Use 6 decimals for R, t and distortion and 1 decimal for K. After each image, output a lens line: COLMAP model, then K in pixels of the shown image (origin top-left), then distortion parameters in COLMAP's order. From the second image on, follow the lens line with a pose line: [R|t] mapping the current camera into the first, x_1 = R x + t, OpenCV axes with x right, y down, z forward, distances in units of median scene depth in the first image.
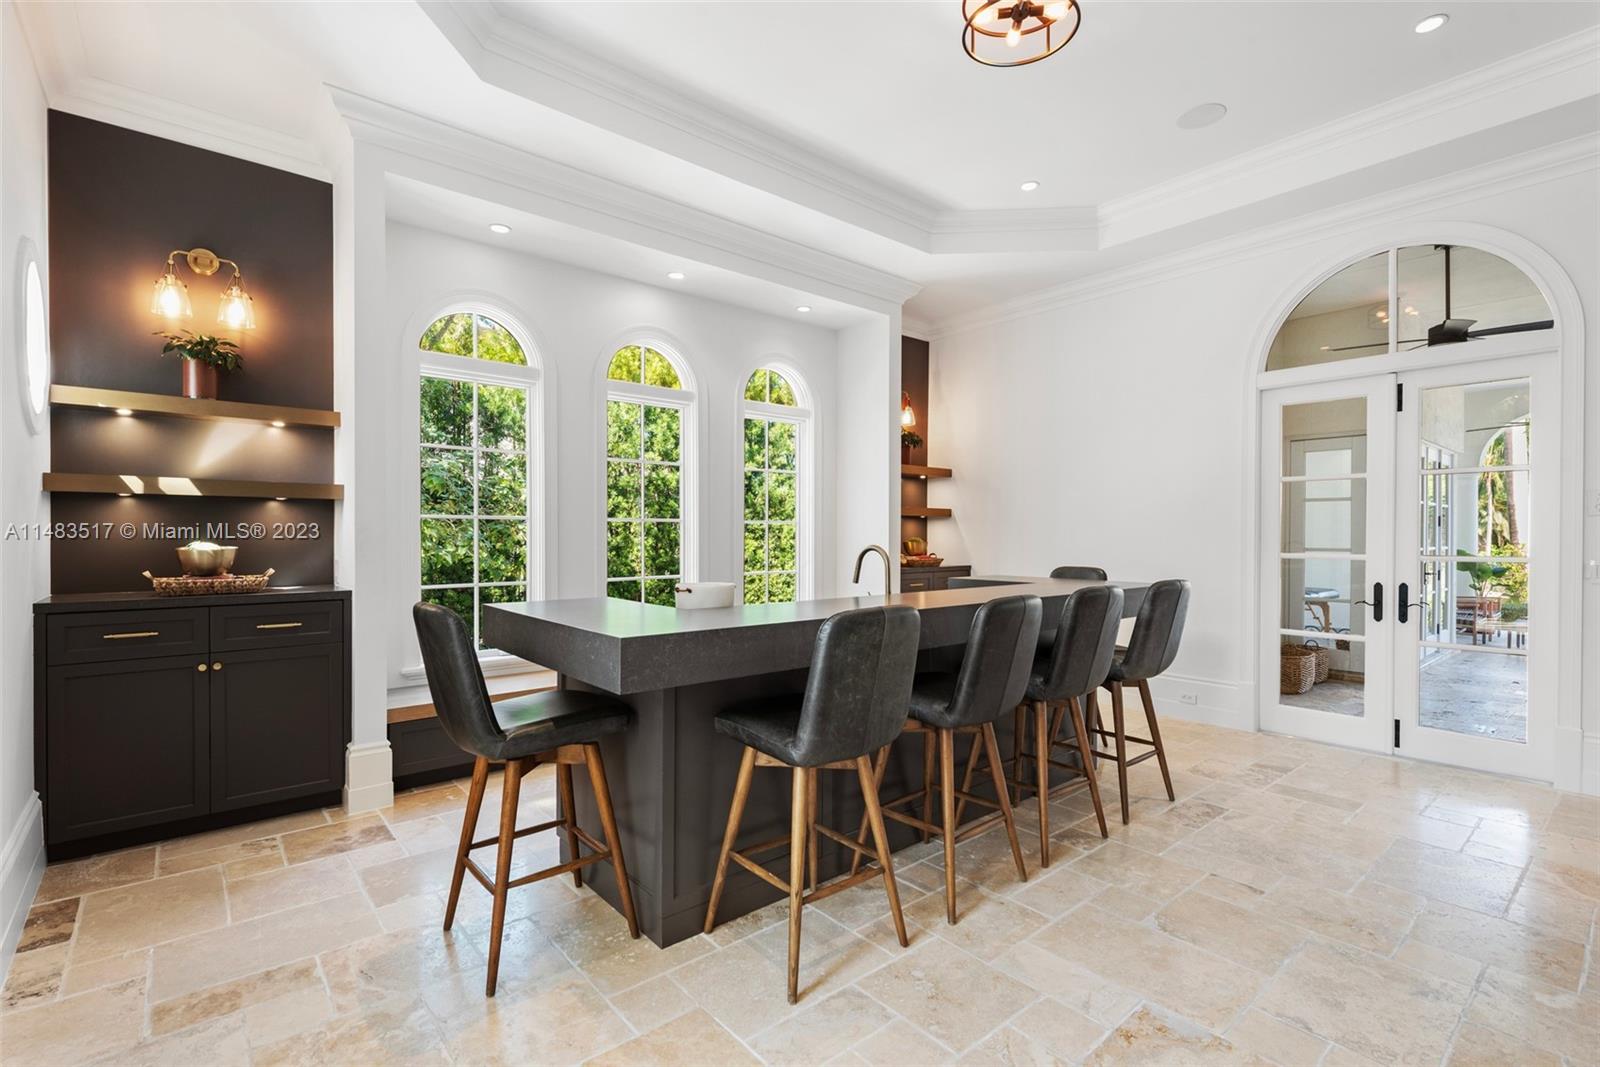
lens RADIAL K [[742.1, 0, 798.1], [0, 742.1, 542.3], [0, 0, 1]] dist [-0.000656, -0.000424]
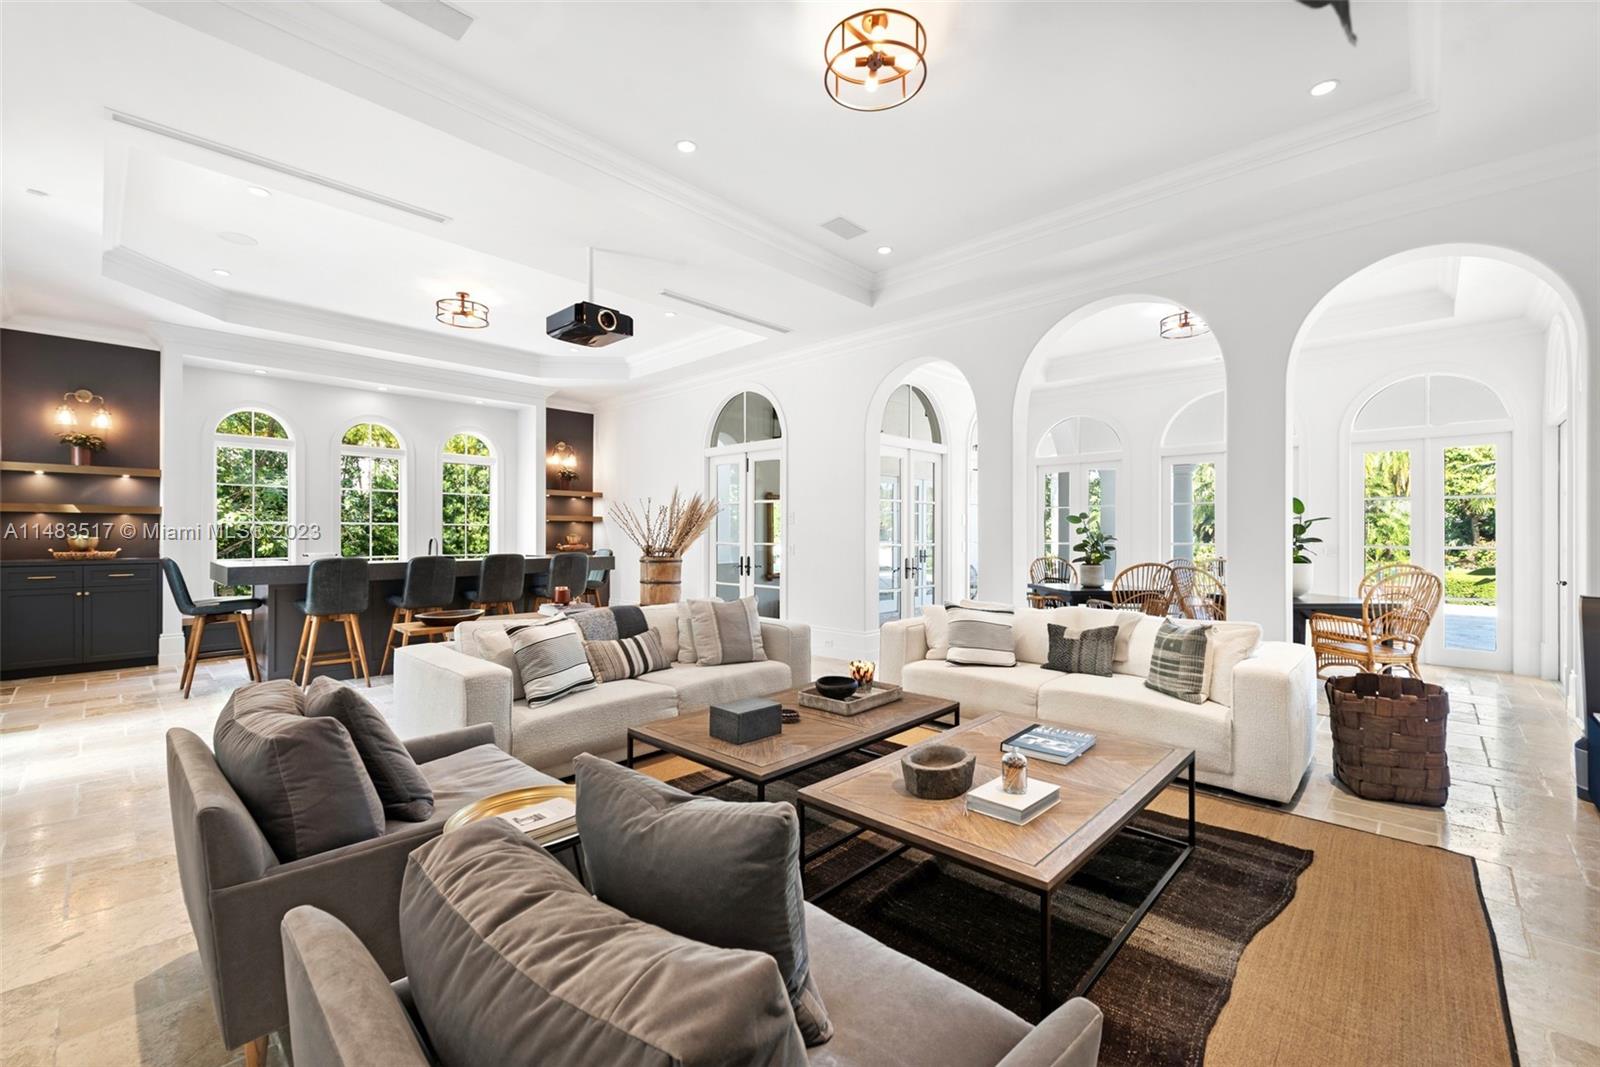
lens RADIAL K [[669.5, 0, 800.0], [0, 669.5, 533.5], [0, 0, 1]] dist [0.000899, -0.000145]
pose [[0.993498, 0.000147, 0.113848, 0.925923], [0.000993, 0.999950, -0.009957, 0.014451], [-0.113843, 0.010005, 0.993448, -1.028902]]
